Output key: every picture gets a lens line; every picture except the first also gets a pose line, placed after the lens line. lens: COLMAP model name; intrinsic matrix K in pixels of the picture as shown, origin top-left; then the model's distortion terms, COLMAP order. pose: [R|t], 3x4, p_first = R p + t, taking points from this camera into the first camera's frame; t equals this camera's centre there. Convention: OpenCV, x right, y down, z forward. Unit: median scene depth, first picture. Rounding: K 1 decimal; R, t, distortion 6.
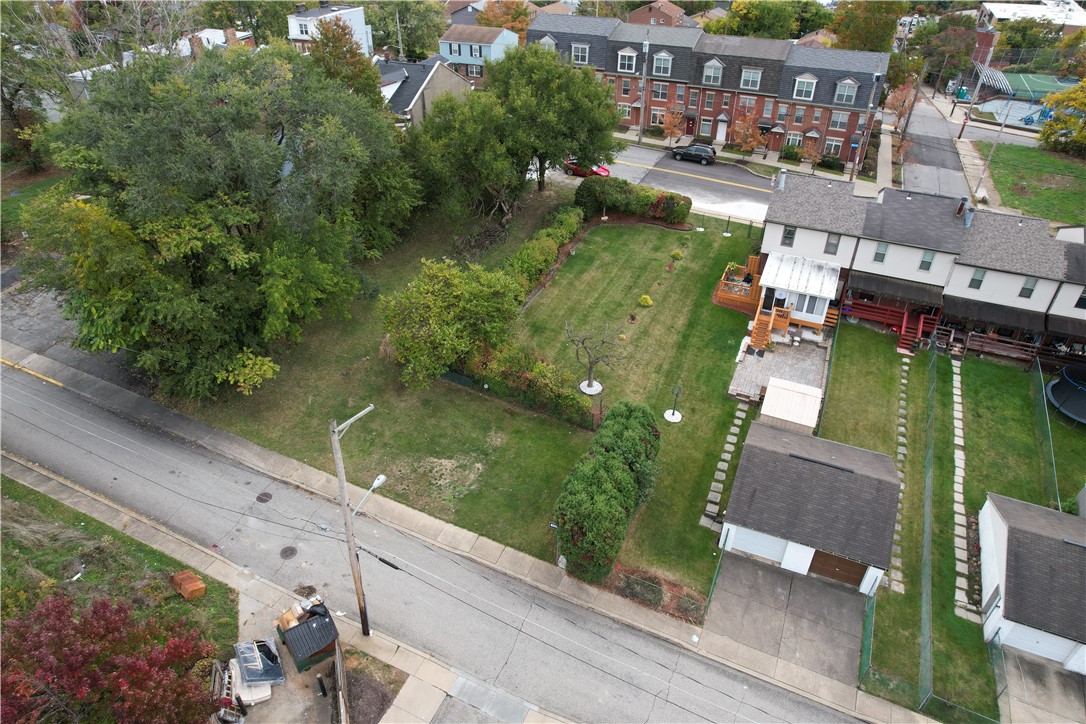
lens RADIAL K [[695.4, 0, 542.1], [0, 695.4, 363.5], [0, 0, 1]] dist [-0.078359, 0.072229]
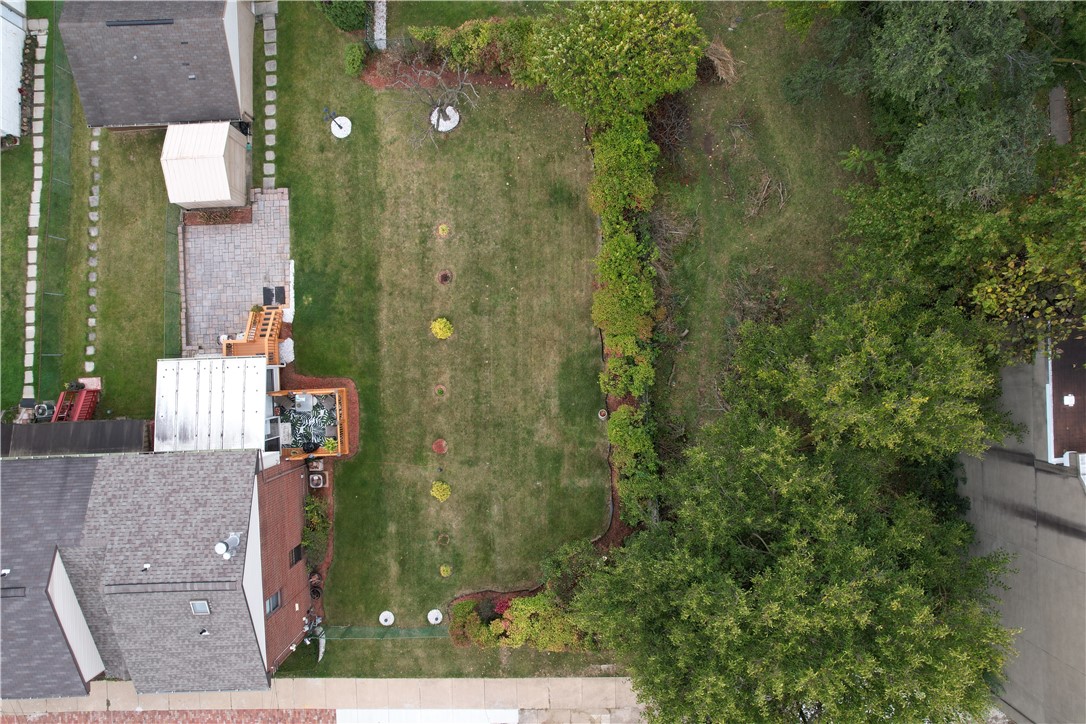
lens RADIAL K [[695.4, 0, 542.1], [0, 695.4, 363.5], [0, 0, 1]] dist [-0.078359, 0.072229]
pose [[-0.901162, 0.433452, 0.005188, 0.086394], [-0.245481, -0.520157, 0.818032, -0.764069], [0.357276, 0.735906, 0.575150, 0.781653]]
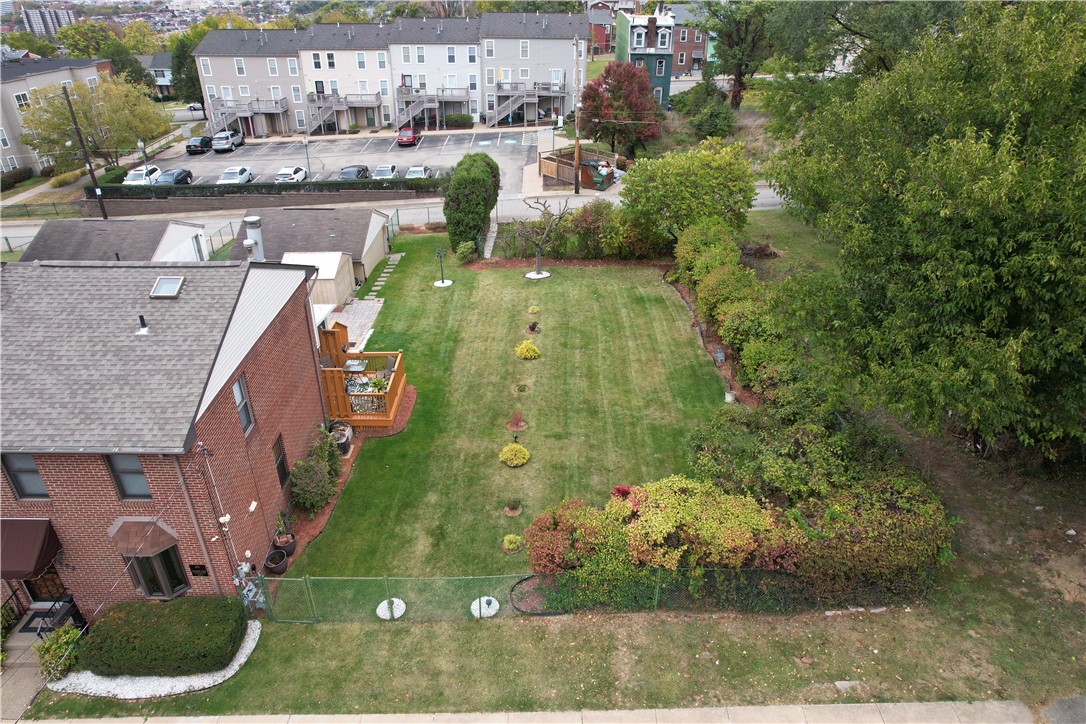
lens RADIAL K [[695.4, 0, 542.1], [0, 695.4, 363.5], [0, 0, 1]] dist [-0.078359, 0.072229]
pose [[-0.915623, 0.186524, -0.356150, 0.398414], [-0.242412, 0.450581, 0.859193, -0.672410], [0.320734, 0.873032, -0.367347, 1.406775]]
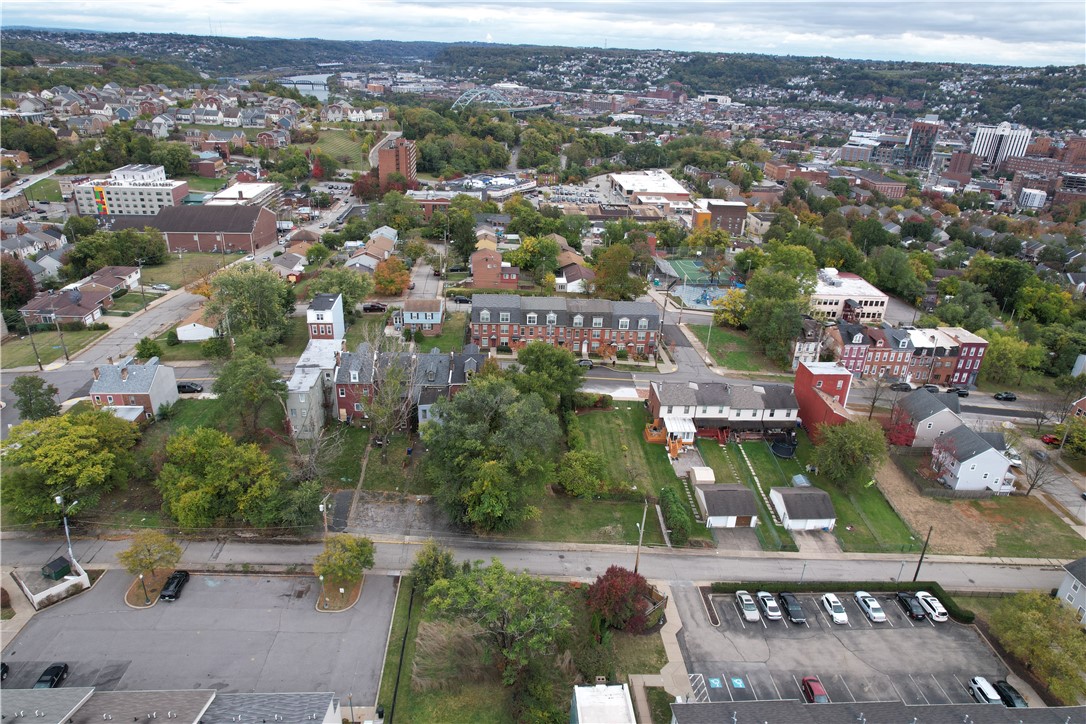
lens RADIAL K [[690.4, 0, 541.8], [0, 690.4, 366.8], [0, 0, 1]] dist [-0.065093, 0.055216]
pose [[0.891239, -0.168076, 0.421240, -1.182191], [0.233622, 0.966226, -0.108758, -0.191823], [-0.388733, 0.195340, 0.900405, -1.189316]]
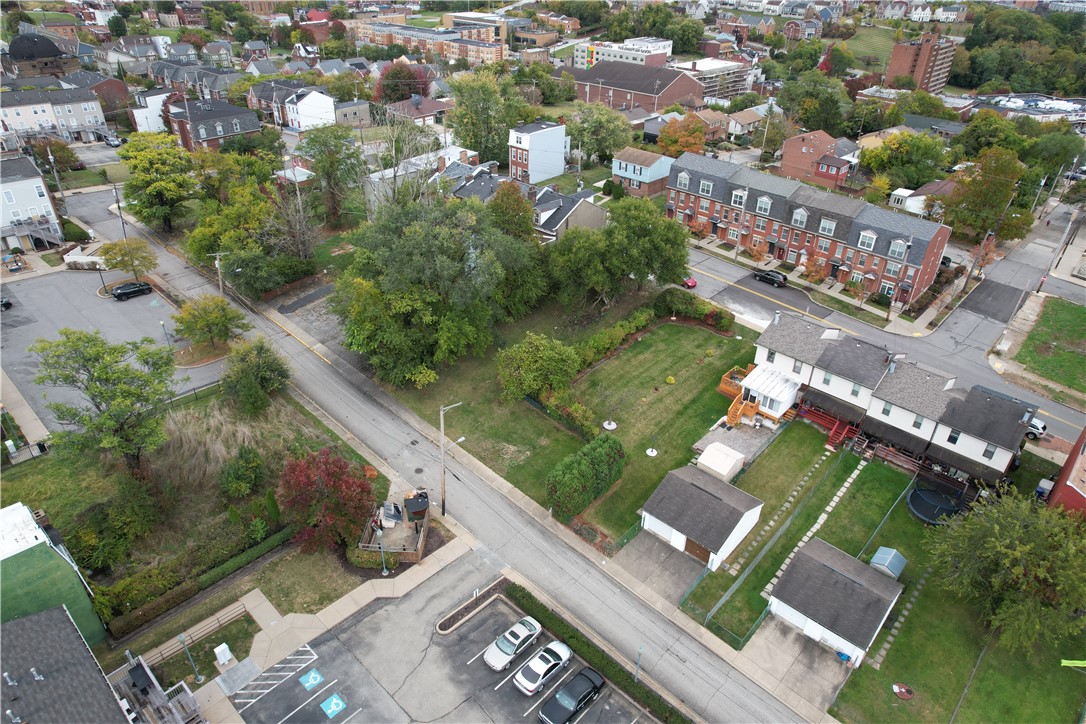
lens RADIAL K [[695.4, 0, 542.1], [0, 695.4, 363.5], [0, 0, 1]] dist [-0.078359, 0.072229]
pose [[0.944242, 0.187062, -0.270953, 0.331155], [-0.201925, 0.979007, -0.027794, -0.030329], [0.260066, 0.080956, 0.962191, -0.626573]]
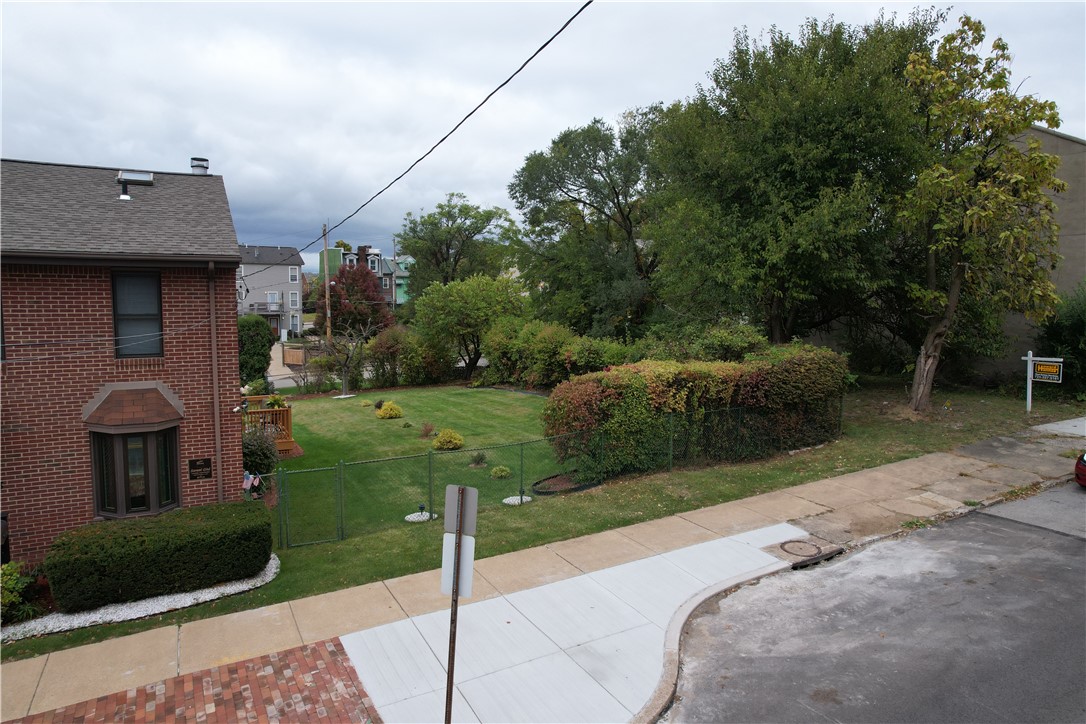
lens RADIAL K [[695.4, 0, 542.1], [0, 695.4, 363.5], [0, 0, 1]] dist [-0.078359, 0.072229]
pose [[-0.620230, 0.067712, -0.781492, 0.588259], [-0.463636, 0.771975, 0.434851, -0.488143], [0.632737, 0.632036, -0.447409, 1.499947]]
